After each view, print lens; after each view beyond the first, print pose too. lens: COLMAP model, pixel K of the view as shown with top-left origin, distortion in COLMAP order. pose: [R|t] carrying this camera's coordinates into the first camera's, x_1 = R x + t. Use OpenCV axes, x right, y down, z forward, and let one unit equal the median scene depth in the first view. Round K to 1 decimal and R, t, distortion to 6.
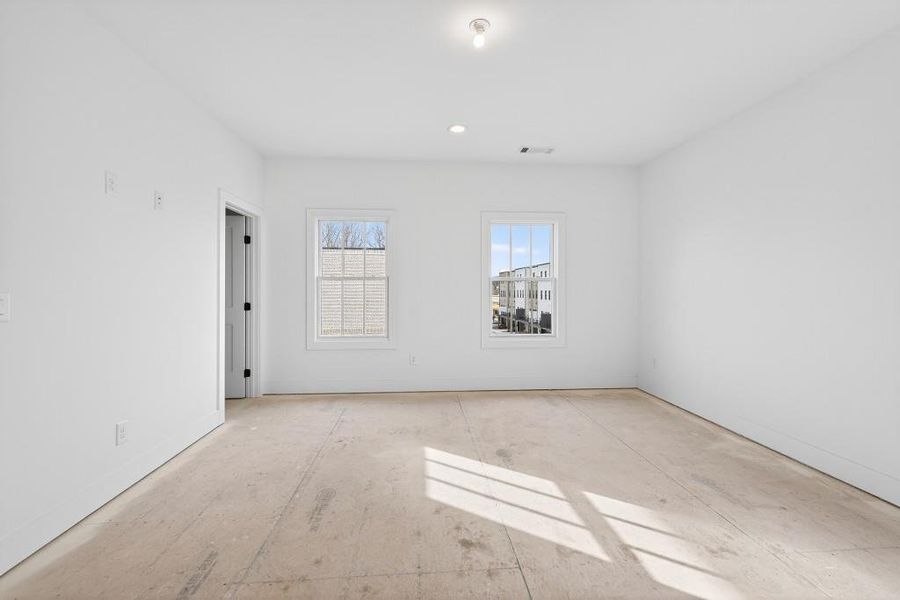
lens RADIAL K [[374.6, 0, 451.7], [0, 374.6, 291.8], [0, 0, 1]] dist [0.003553, 0.000059]
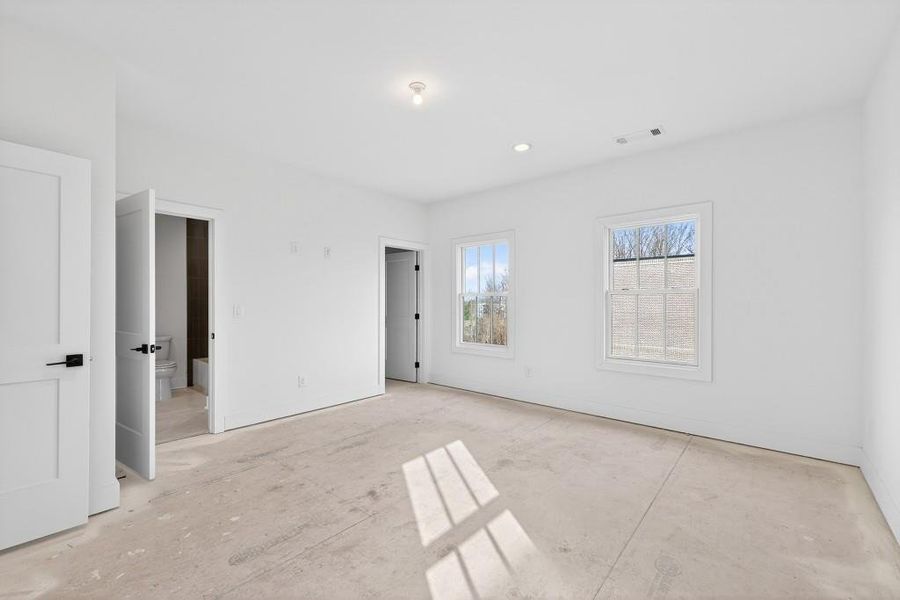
lens RADIAL K [[383.1, 0, 450.0], [0, 383.1, 300.0], [0, 0, 1]] dist [0.005765, -0.000227]
pose [[0.700874, -0.006884, -0.713252, 0.748568], [-0.003990, 0.999900, -0.013571, -0.002996], [0.713274, 0.012357, 0.700777, 0.137546]]
